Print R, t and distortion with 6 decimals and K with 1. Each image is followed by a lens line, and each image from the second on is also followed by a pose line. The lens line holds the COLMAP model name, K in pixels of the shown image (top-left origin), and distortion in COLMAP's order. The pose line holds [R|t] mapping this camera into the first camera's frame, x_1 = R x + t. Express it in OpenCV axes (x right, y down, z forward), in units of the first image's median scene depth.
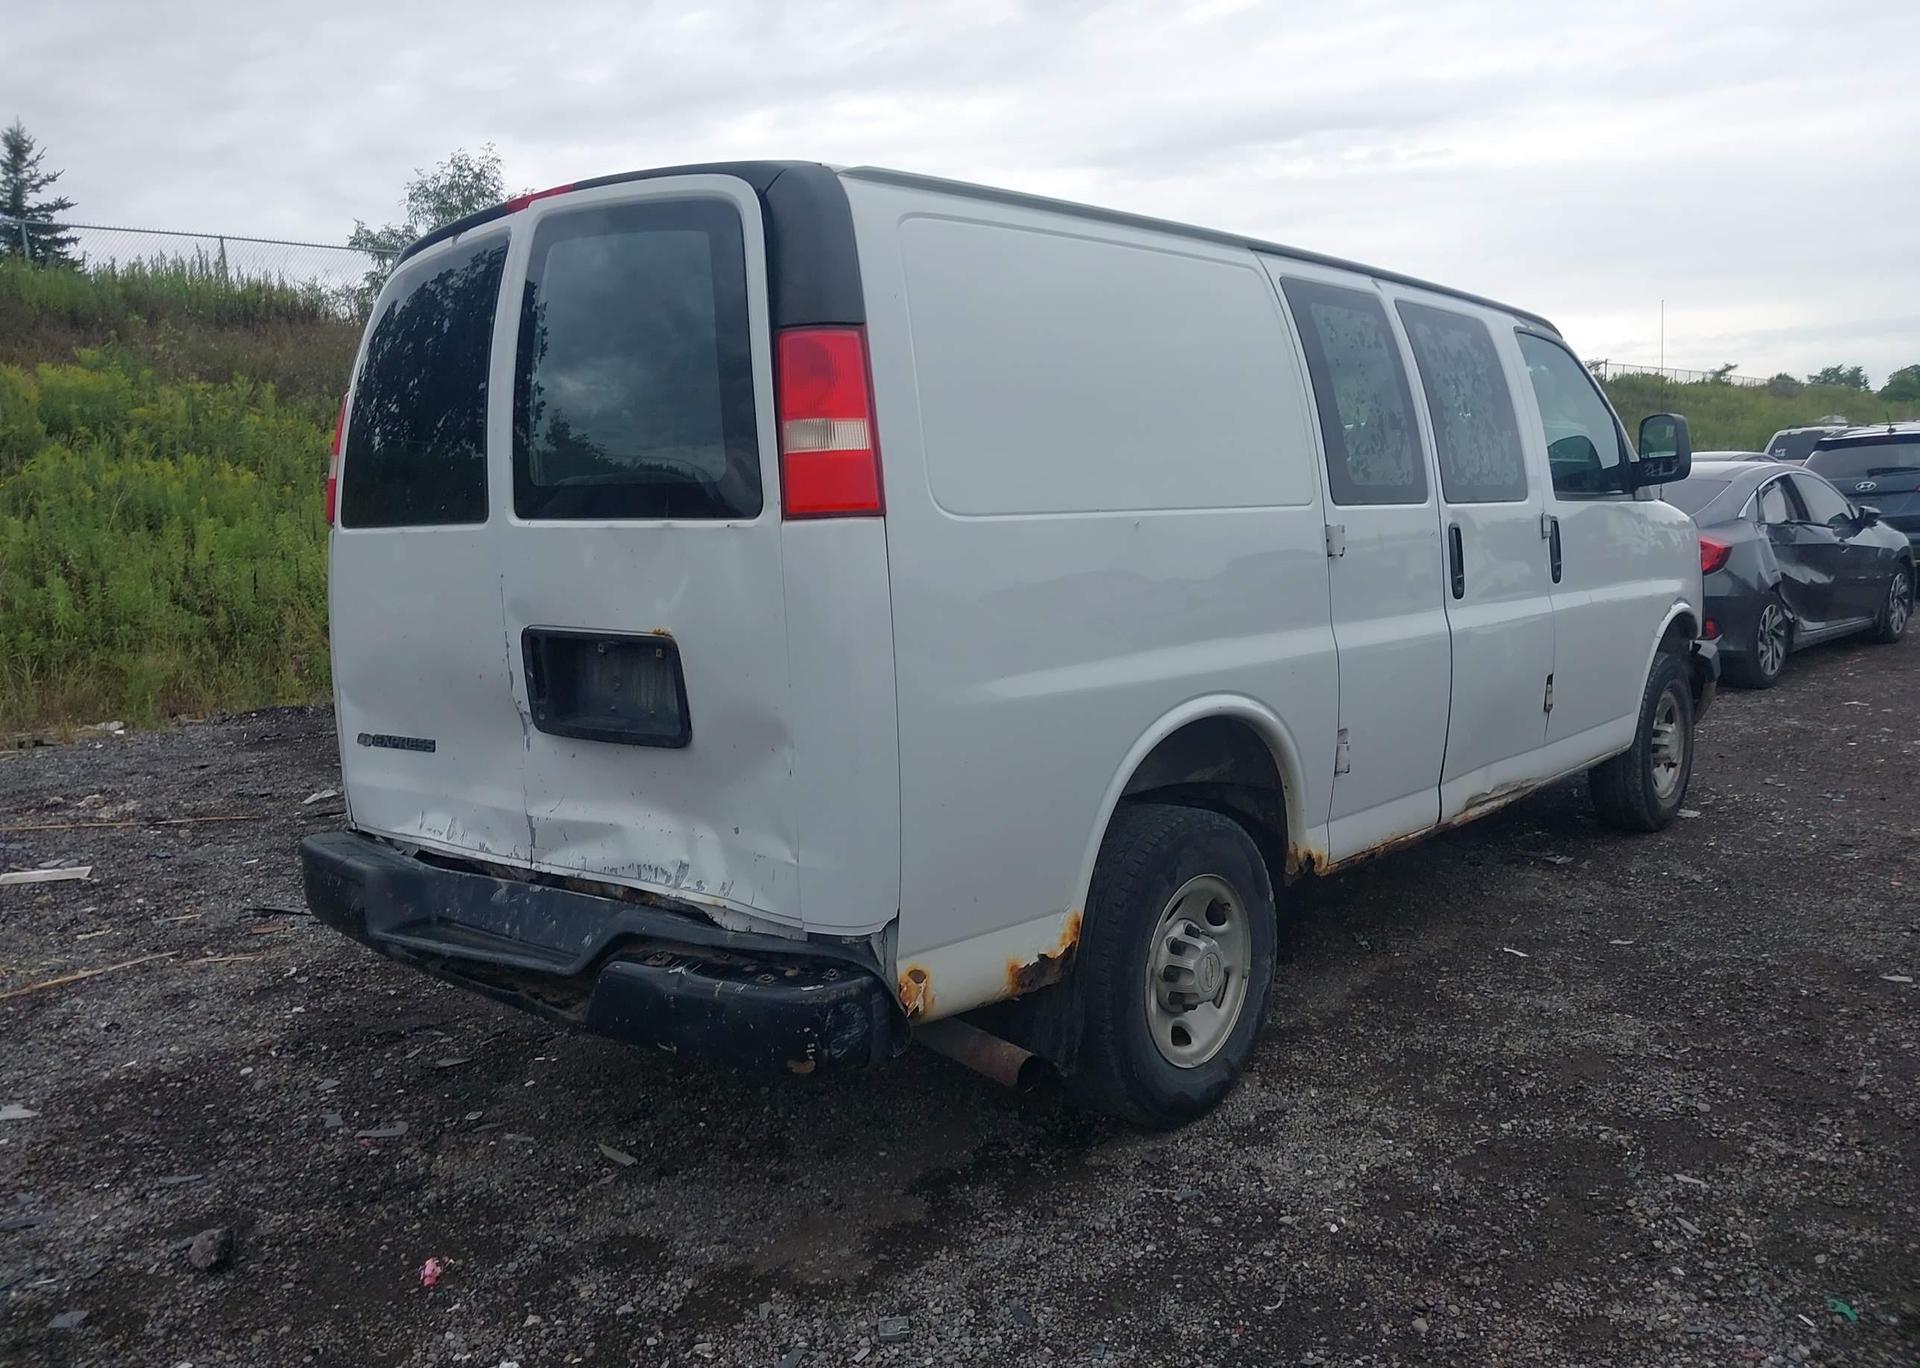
lens RADIAL K [[1574.9, 0, 880.2], [0, 1574.9, 693.2], [0, 0, 1]] dist [0.010024, -0.008294]
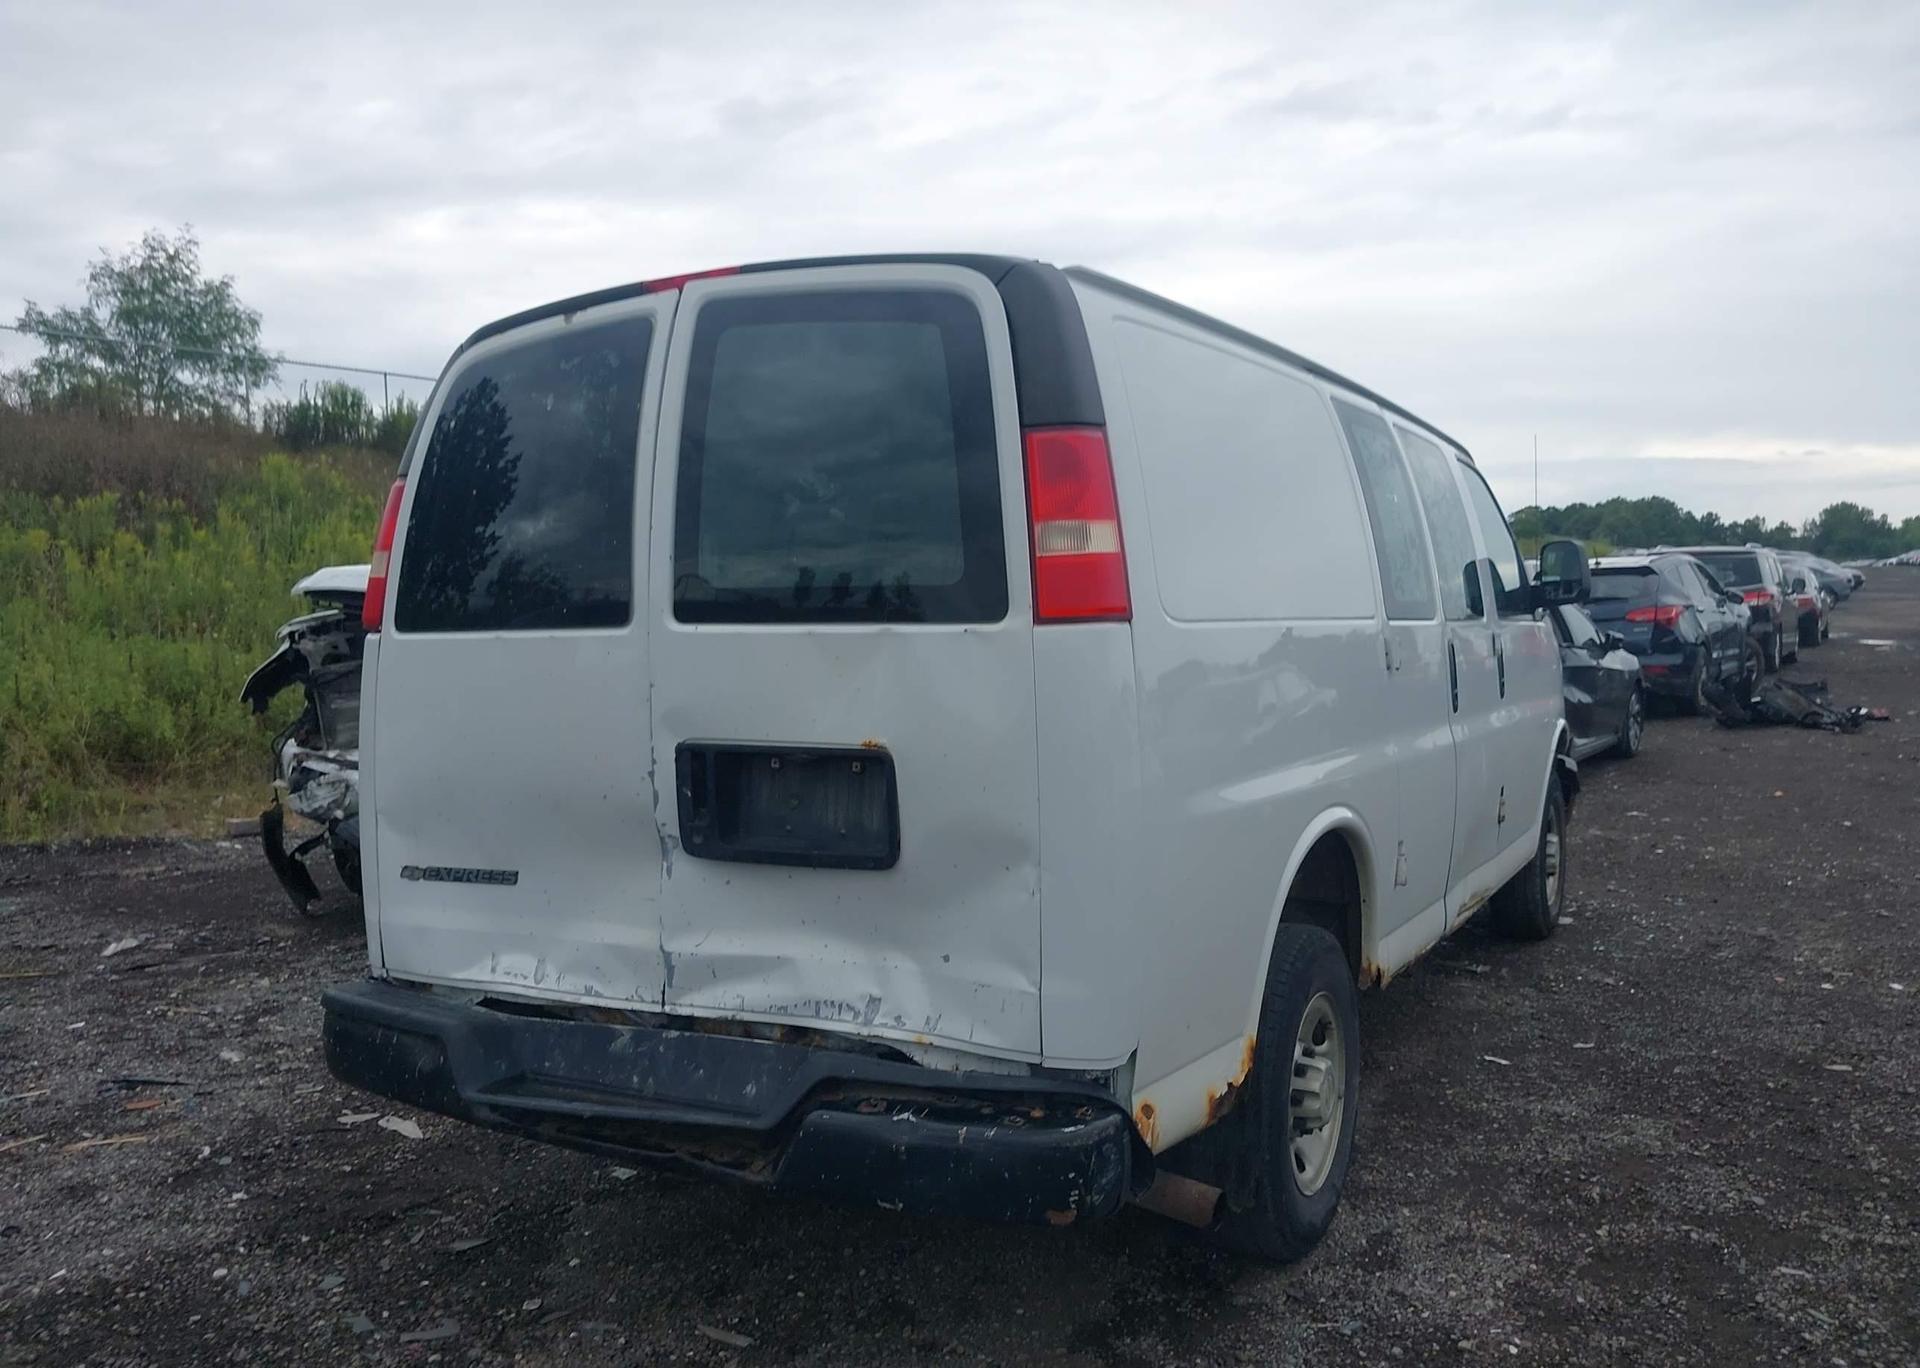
lens RADIAL K [[1617.4, 0, 958.0], [0, 1617.4, 687.2], [0, 0, 1]] dist [0.056268, -0.098969]
pose [[0.975878, 0.002340, 0.218303, -0.251849], [0.015188, 0.996792, -0.078578, 0.002592], [-0.217786, 0.079998, 0.972712, 0.051806]]
